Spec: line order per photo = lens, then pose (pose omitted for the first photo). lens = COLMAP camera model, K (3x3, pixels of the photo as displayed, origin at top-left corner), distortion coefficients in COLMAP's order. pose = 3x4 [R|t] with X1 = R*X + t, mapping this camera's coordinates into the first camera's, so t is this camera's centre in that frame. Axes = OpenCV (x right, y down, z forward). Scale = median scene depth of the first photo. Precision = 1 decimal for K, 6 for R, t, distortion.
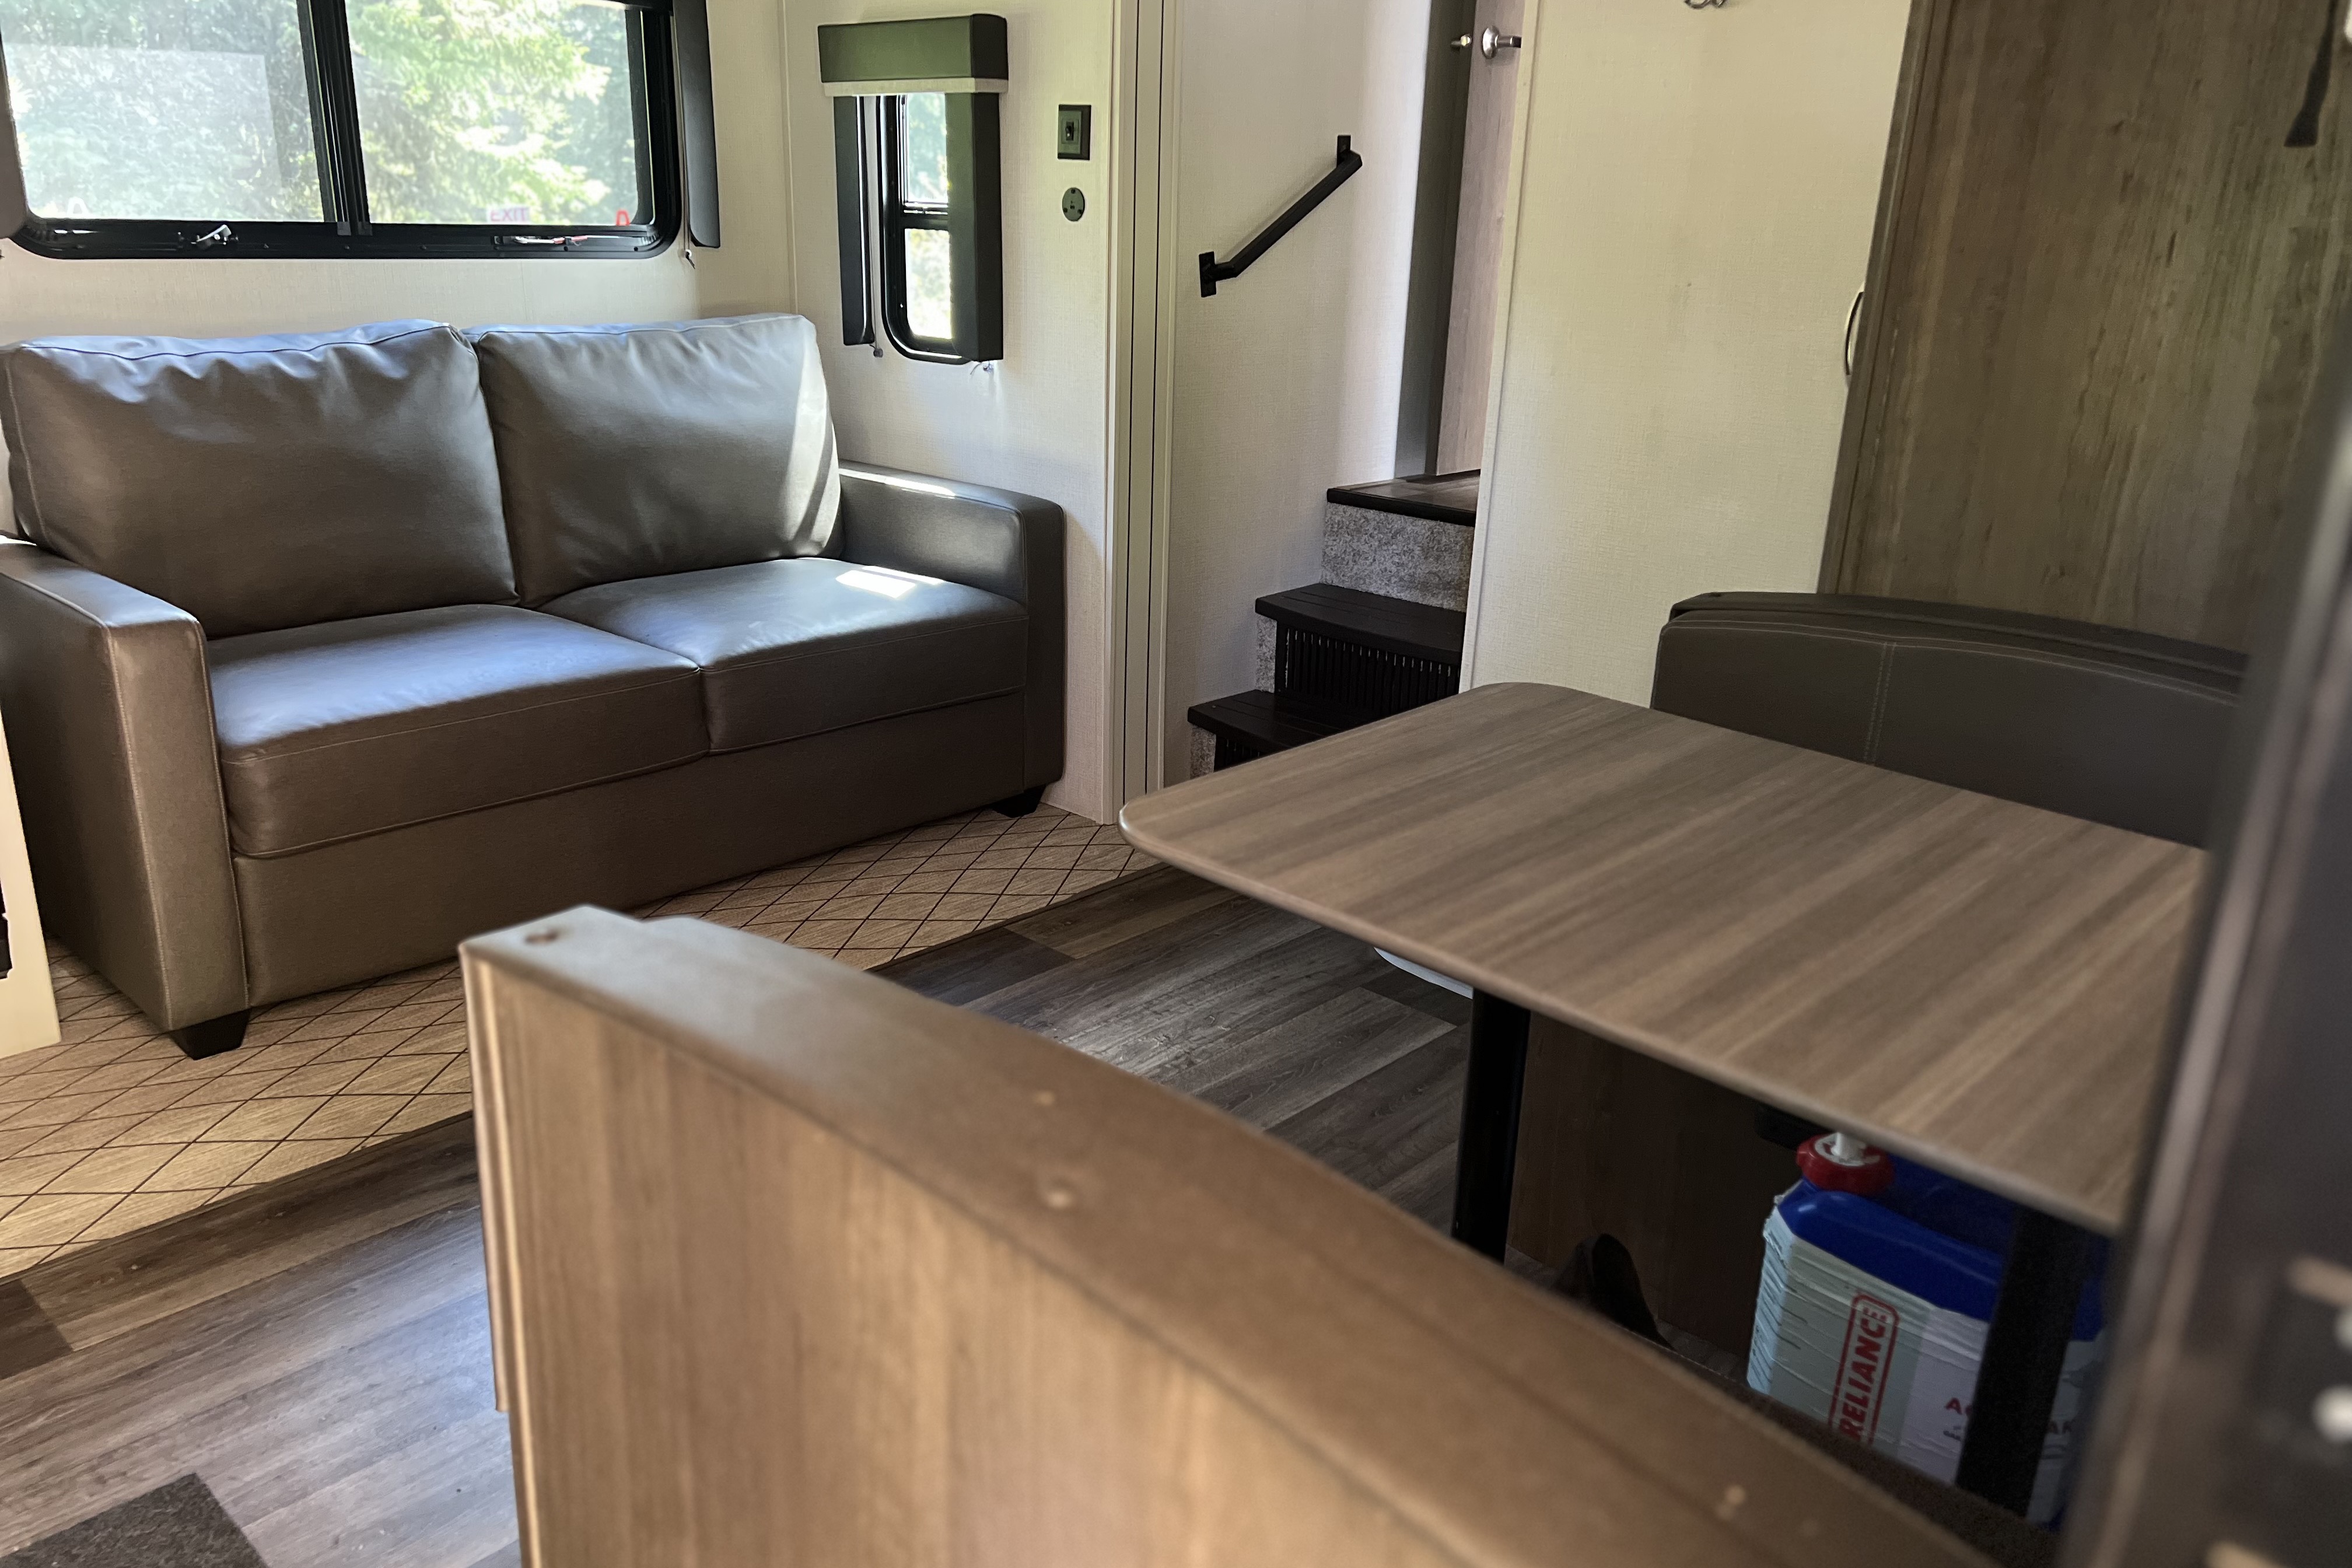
lens RADIAL K [[1781.3, 0, 1176.0], [0, 1781.3, 784.0], [0, 0, 1]] dist [0.078947, -0.084013]
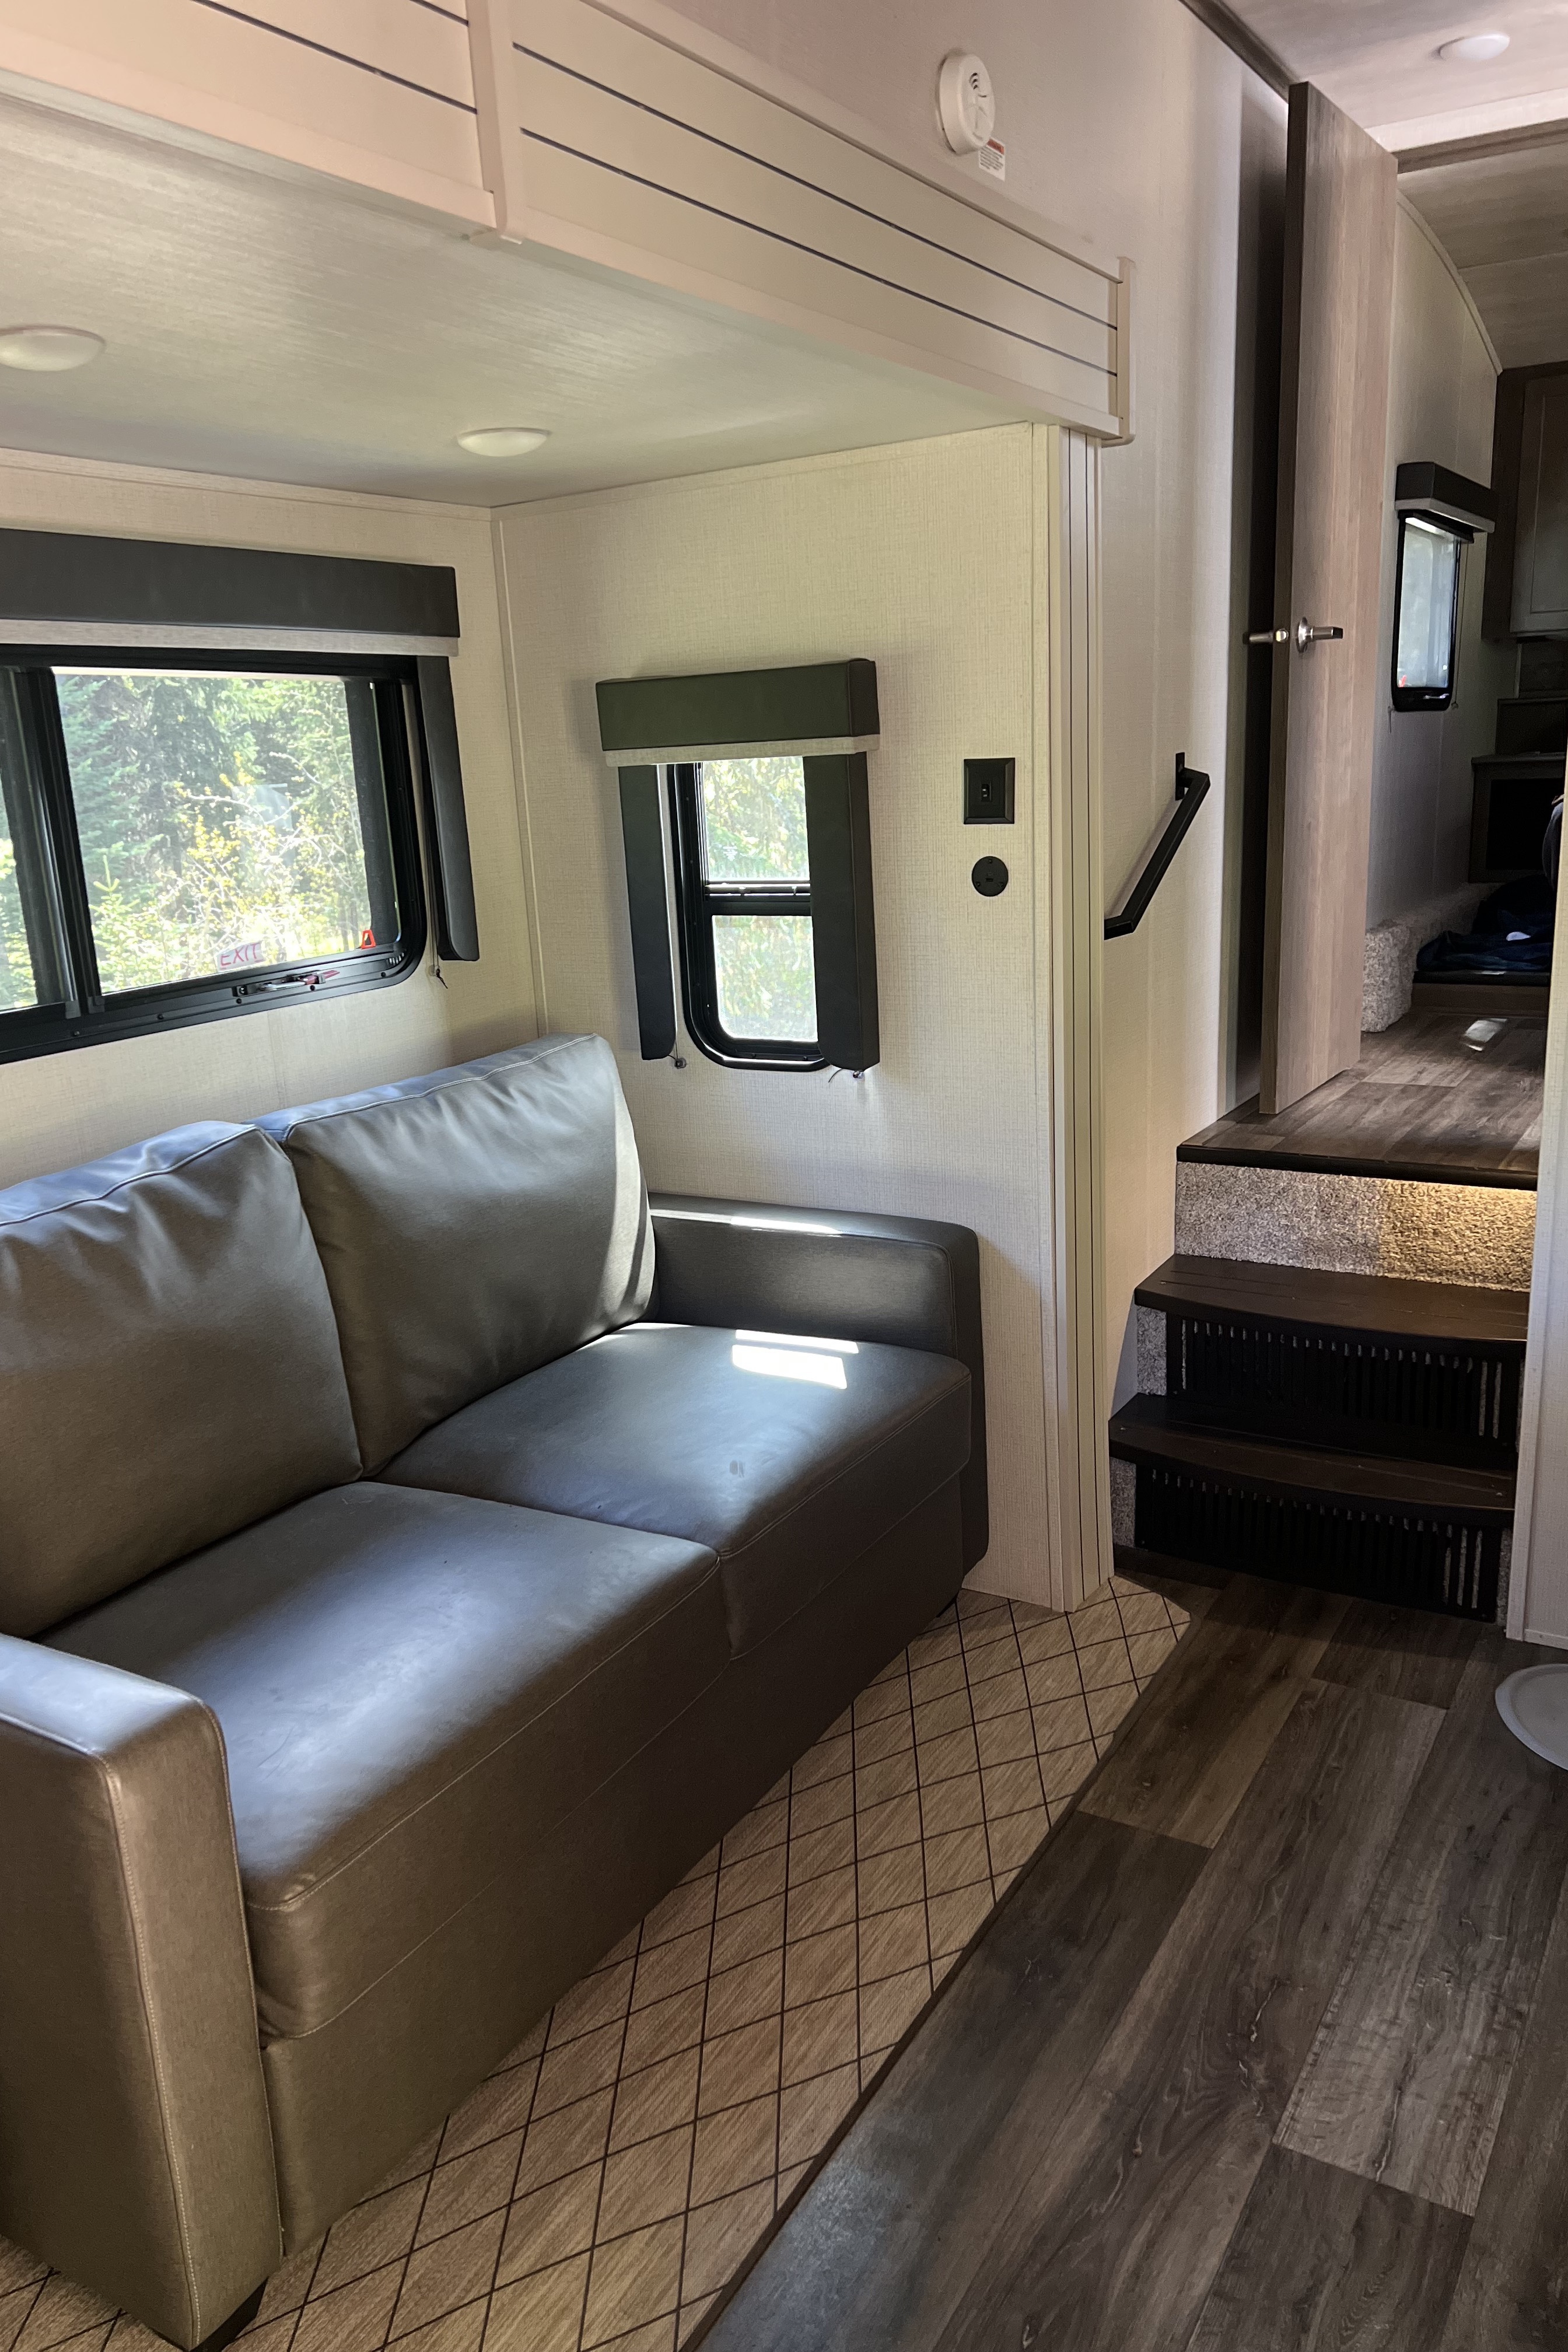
lens RADIAL K [[1781.3, 0, 749.2], [0, 1781.3, 1170.4], [0, 0, 1]] dist [0.078947, -0.084013]
pose [[0.975802, -0.127805, 0.177414, -0.362312], [0.141826, 0.987506, -0.068687, -0.168623], [-0.166419, 0.092187, 0.981736, 0.263317]]
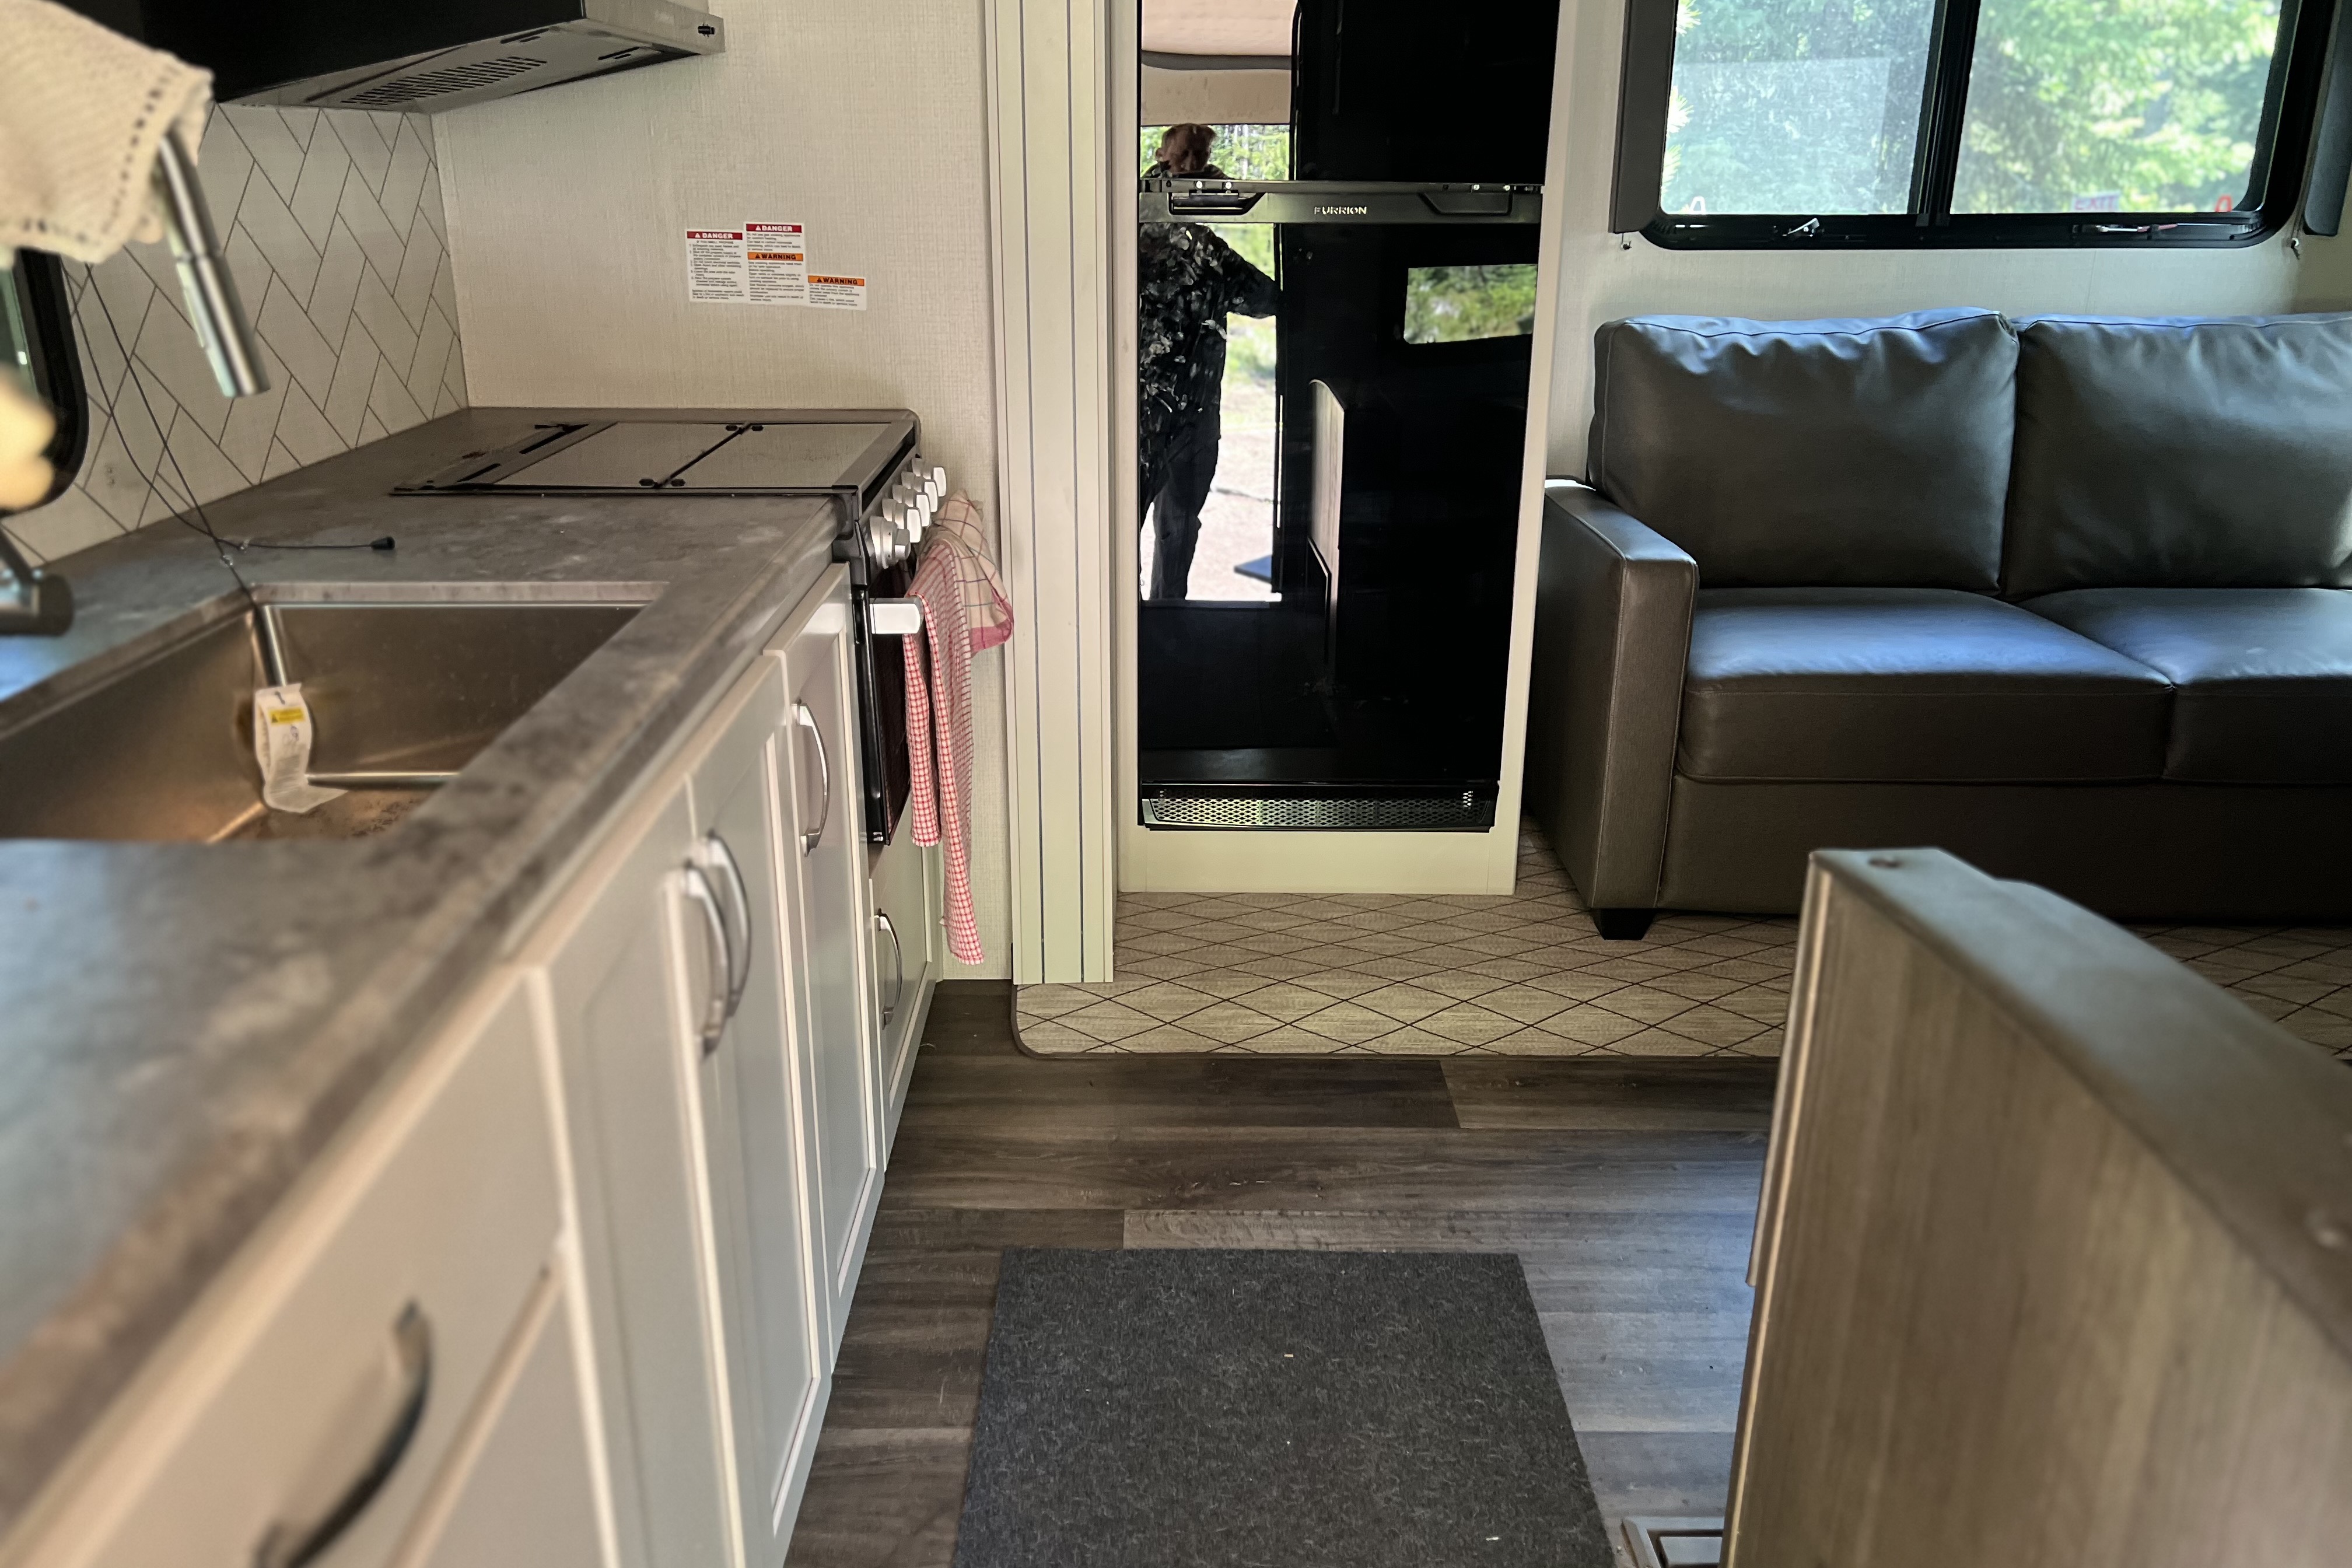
lens RADIAL K [[1790.4, 0, 1111.0], [0, 1790.4, 830.6], [0, 0, 1]] dist [-0.001523, -0.011579]
pose [[0.668879, 0.222963, -0.709146, 0.039189], [-0.207936, 0.971996, 0.109477, 0.021354], [0.713697, 0.074230, 0.696510, -0.027112]]
